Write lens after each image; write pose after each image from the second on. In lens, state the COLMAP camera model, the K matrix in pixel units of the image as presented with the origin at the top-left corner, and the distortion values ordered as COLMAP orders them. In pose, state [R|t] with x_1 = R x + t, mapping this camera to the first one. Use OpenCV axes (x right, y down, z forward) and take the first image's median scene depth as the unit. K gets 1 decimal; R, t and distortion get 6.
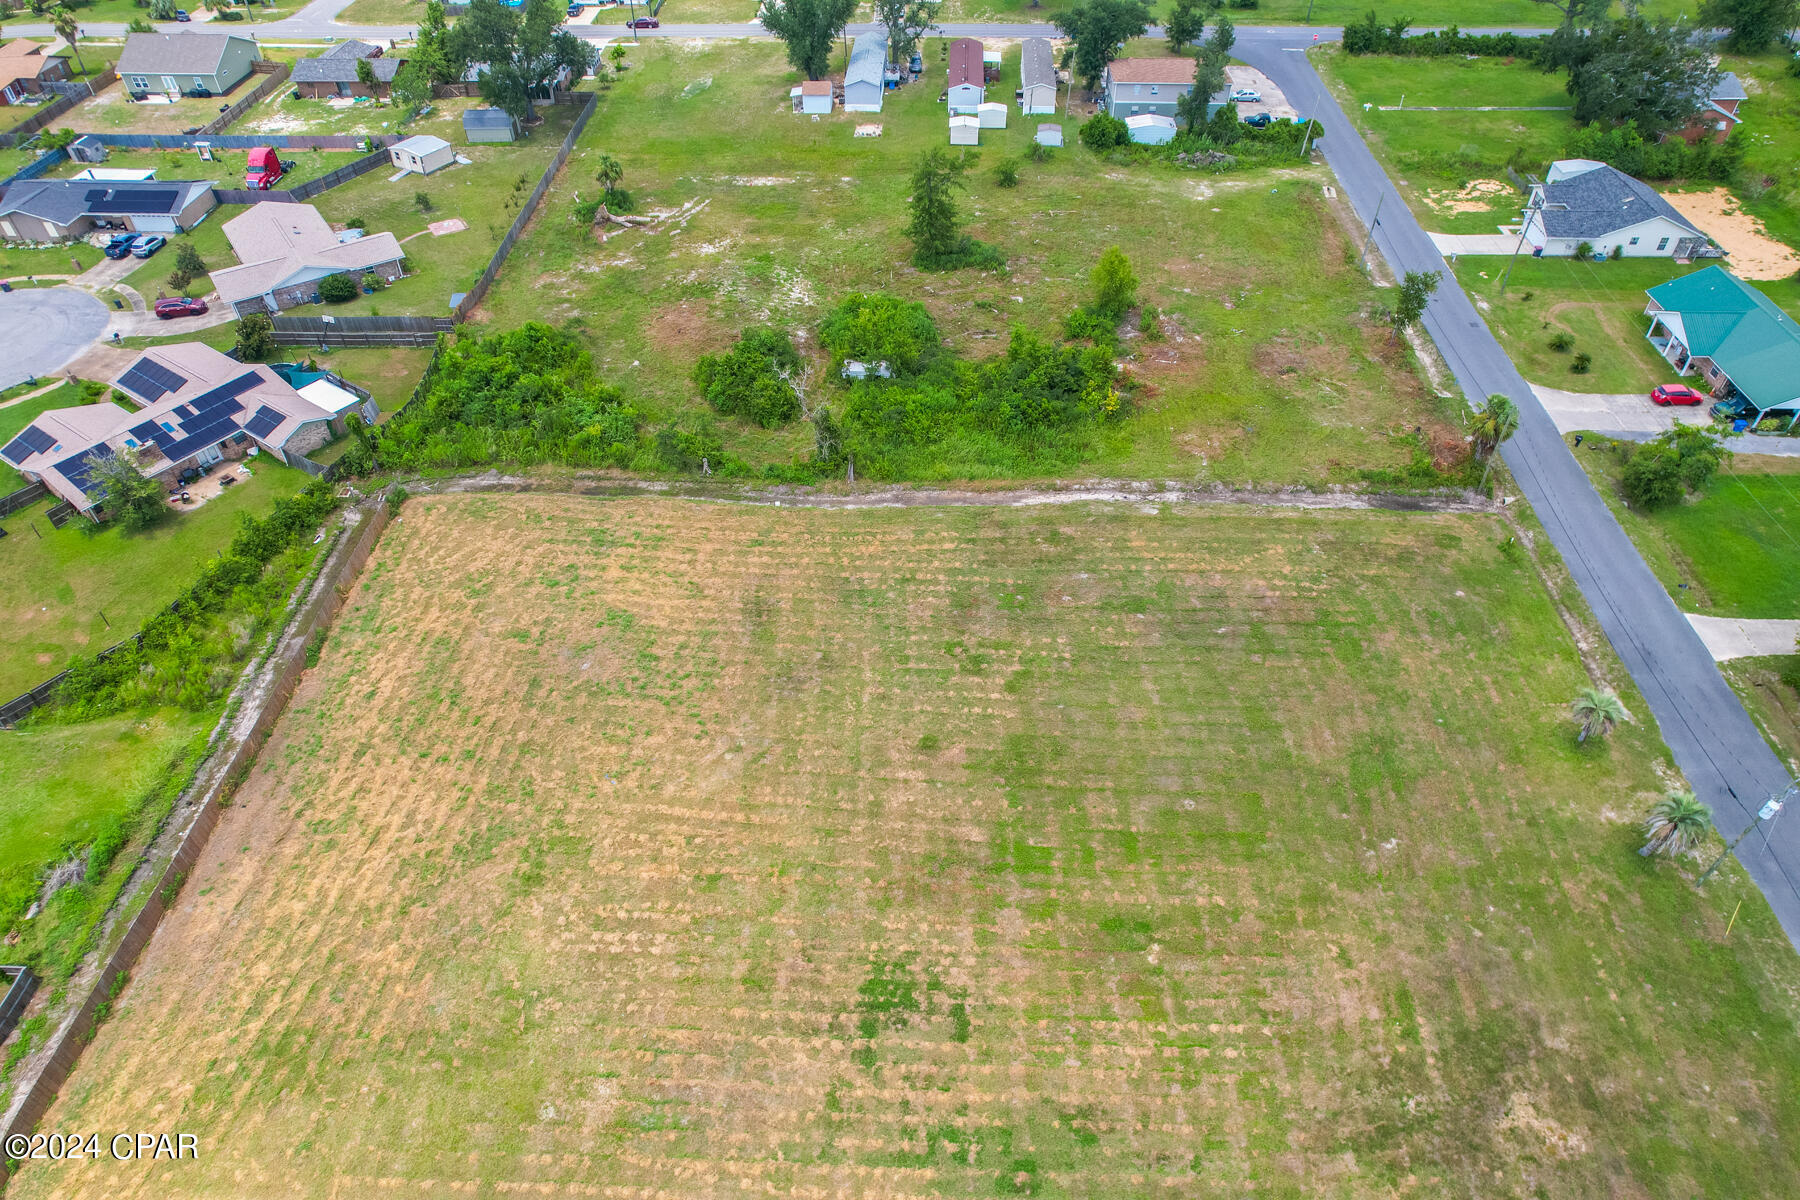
lens RADIAL K [[1142.8, 0, 910.4], [0, 1142.8, 613.8], [0, 0, 1]] dist [-0.078922, 0.070129]
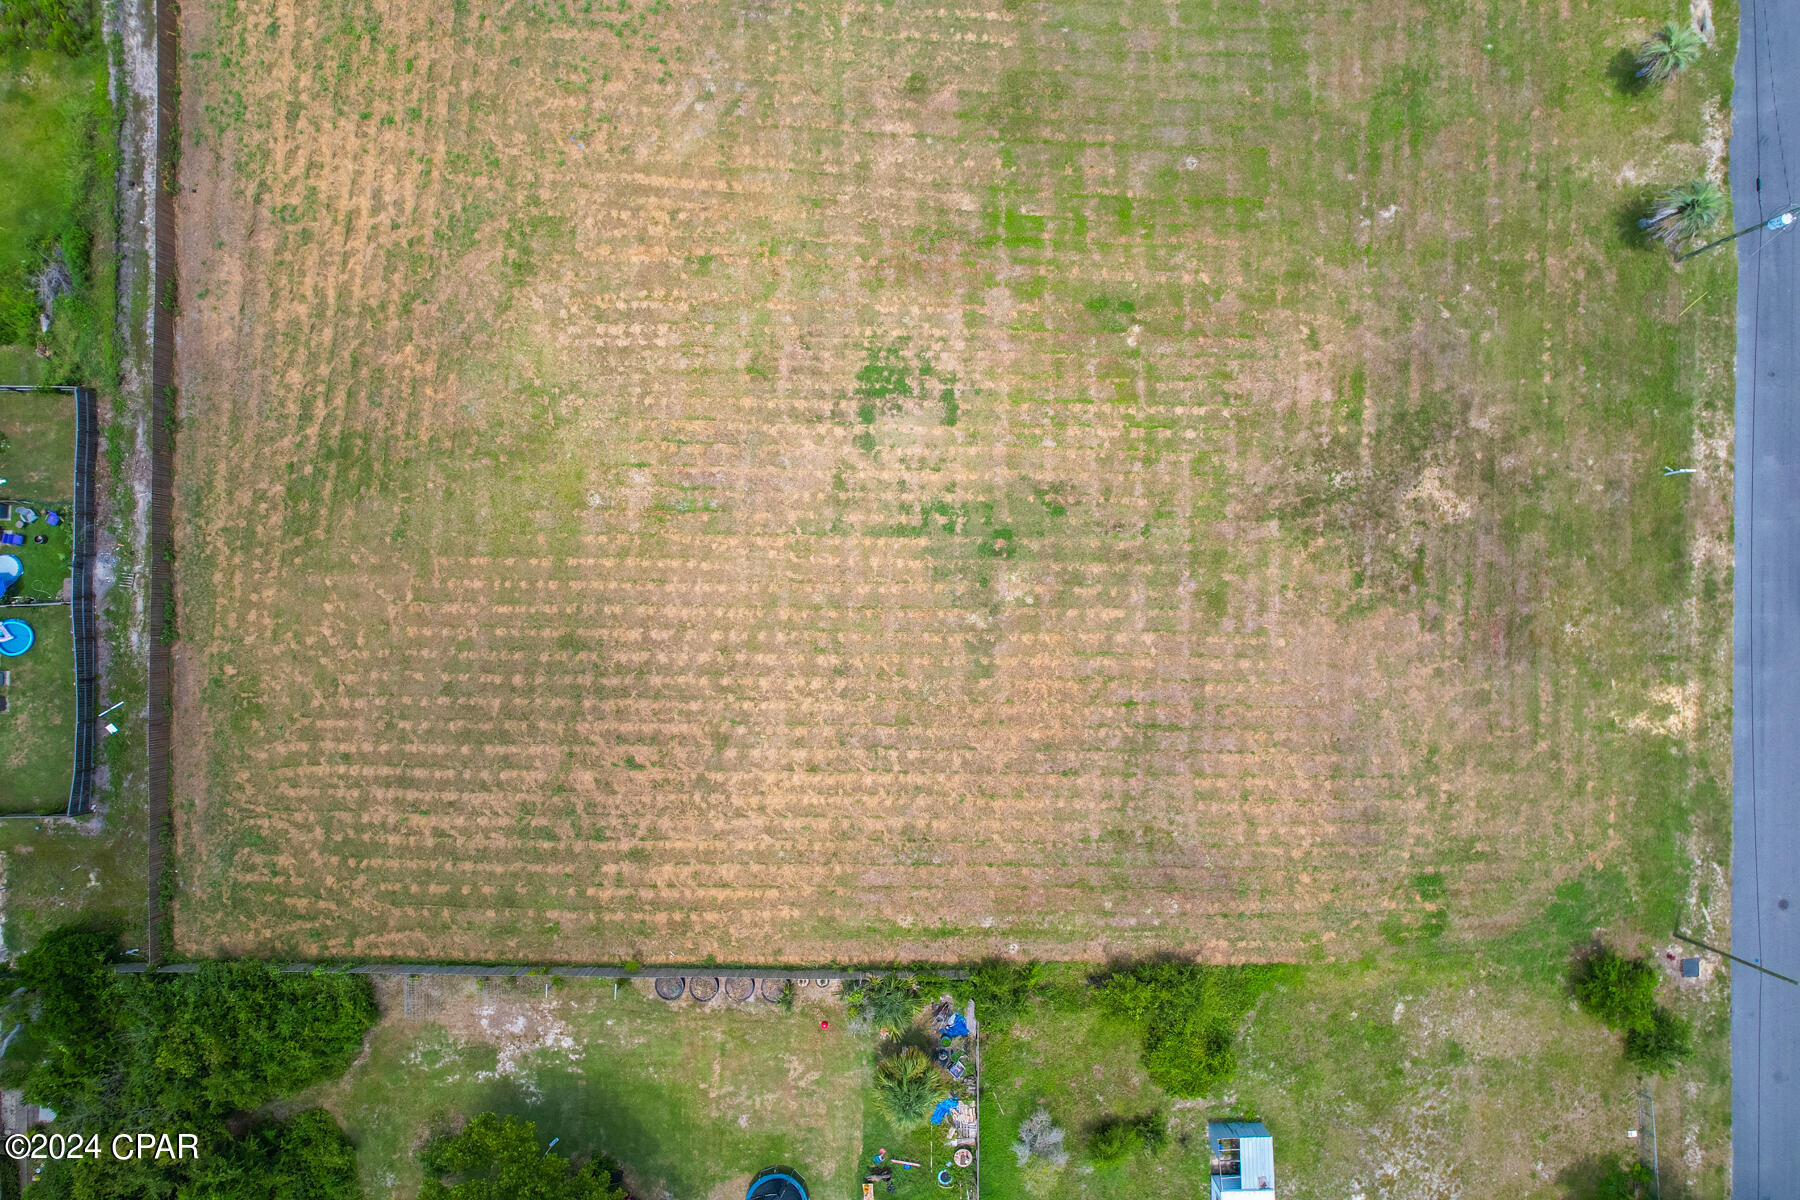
lens RADIAL K [[1142.8, 0, 915.9], [0, 1142.8, 620.5], [0, 0, 1]] dist [-0.078922, 0.070129]
pose [[0.999693, -0.024181, 0.005446, -0.000019], [0.012818, 0.692412, 0.721389, -0.224628], [-0.021215, -0.721097, 0.692509, 0.064620]]
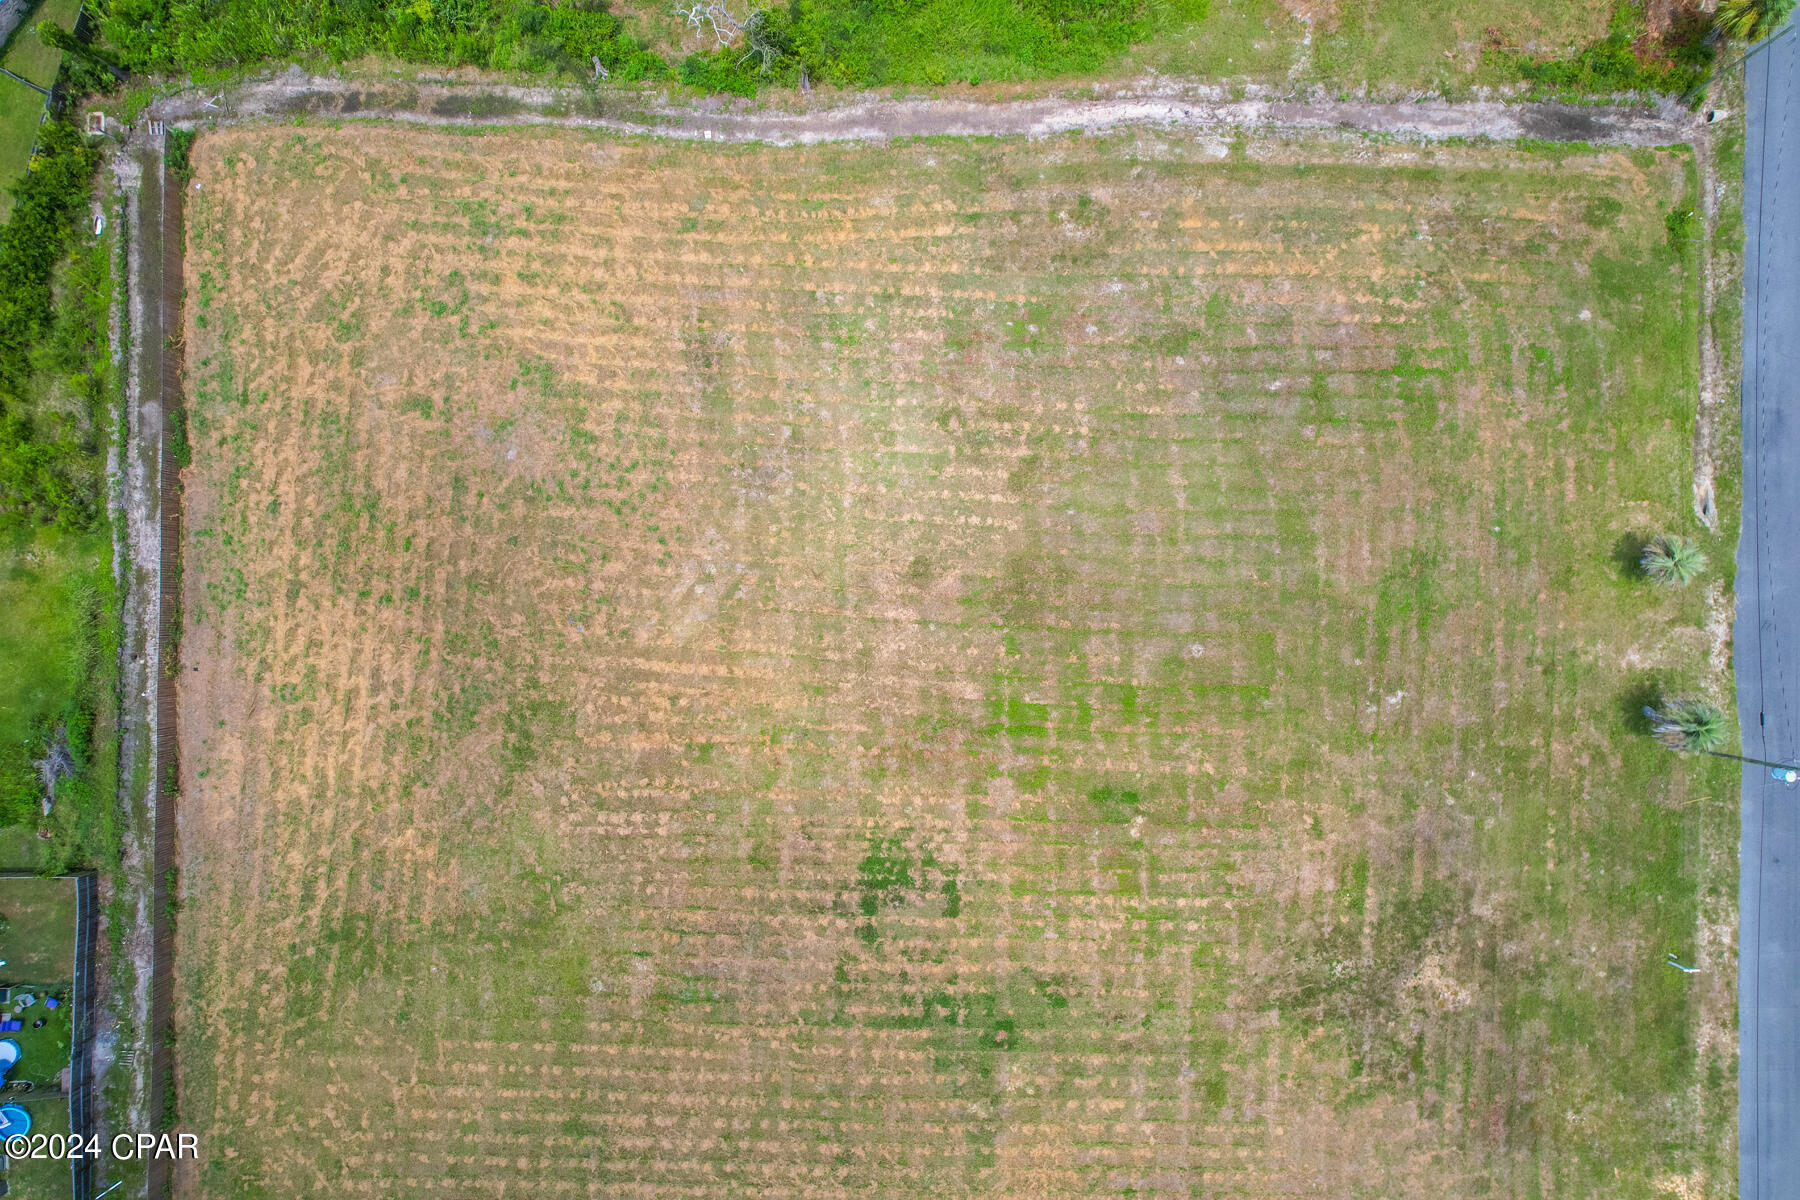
lens RADIAL K [[1142.8, 0, 913.3], [0, 1142.8, 609.8], [0, 0, 1]] dist [-0.078922, 0.070129]
pose [[0.999759, -0.021499, 0.004461, 0.005712], [0.011696, 0.693373, 0.720484, -0.480483], [-0.018583, -0.720258, 0.693457, 0.333342]]
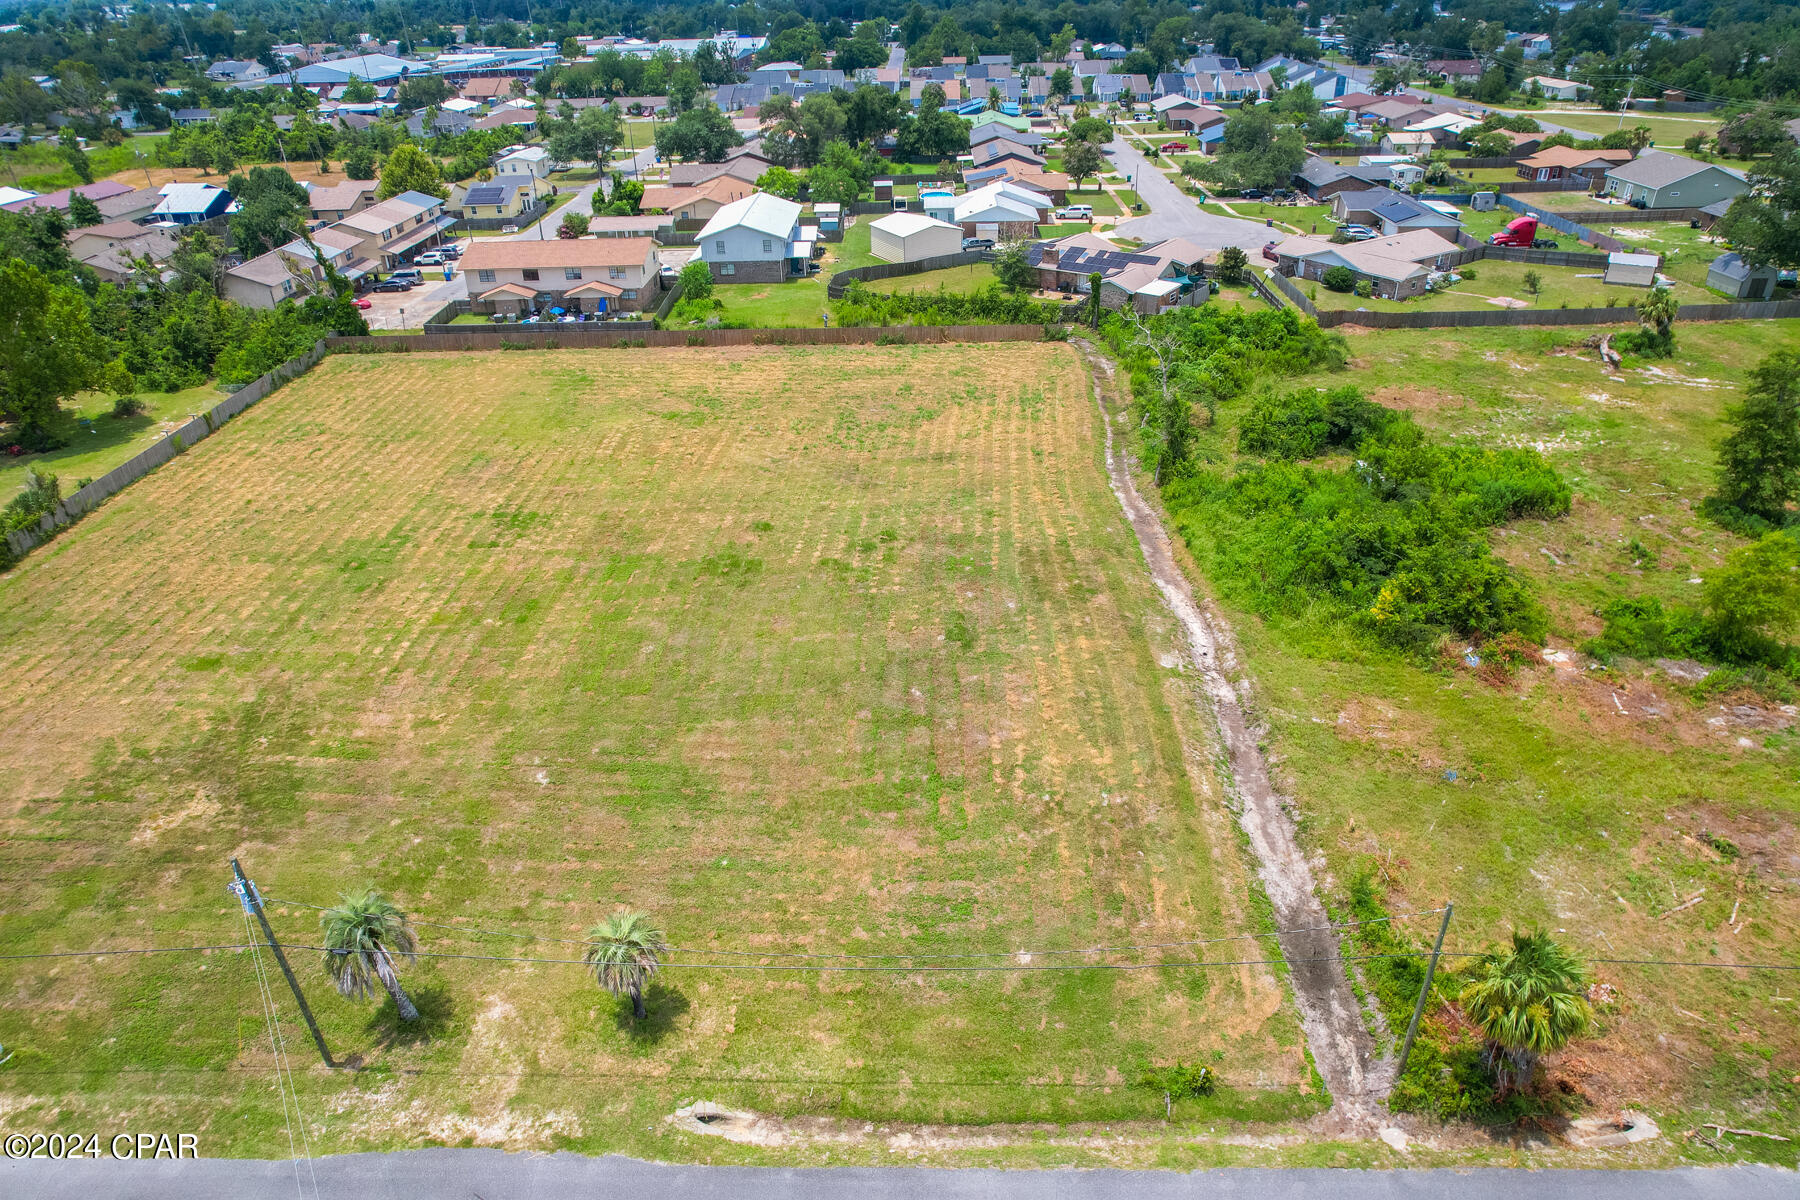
lens RADIAL K [[1142.8, 0, 912.4], [0, 1142.8, 620.5], [0, 0, 1]] dist [-0.078922, 0.070129]
pose [[0.014132, 0.509830, -0.860159, 0.929275], [-0.670914, 0.642685, 0.369907, -0.303335], [0.741401, 0.571865, 0.351134, 0.730620]]
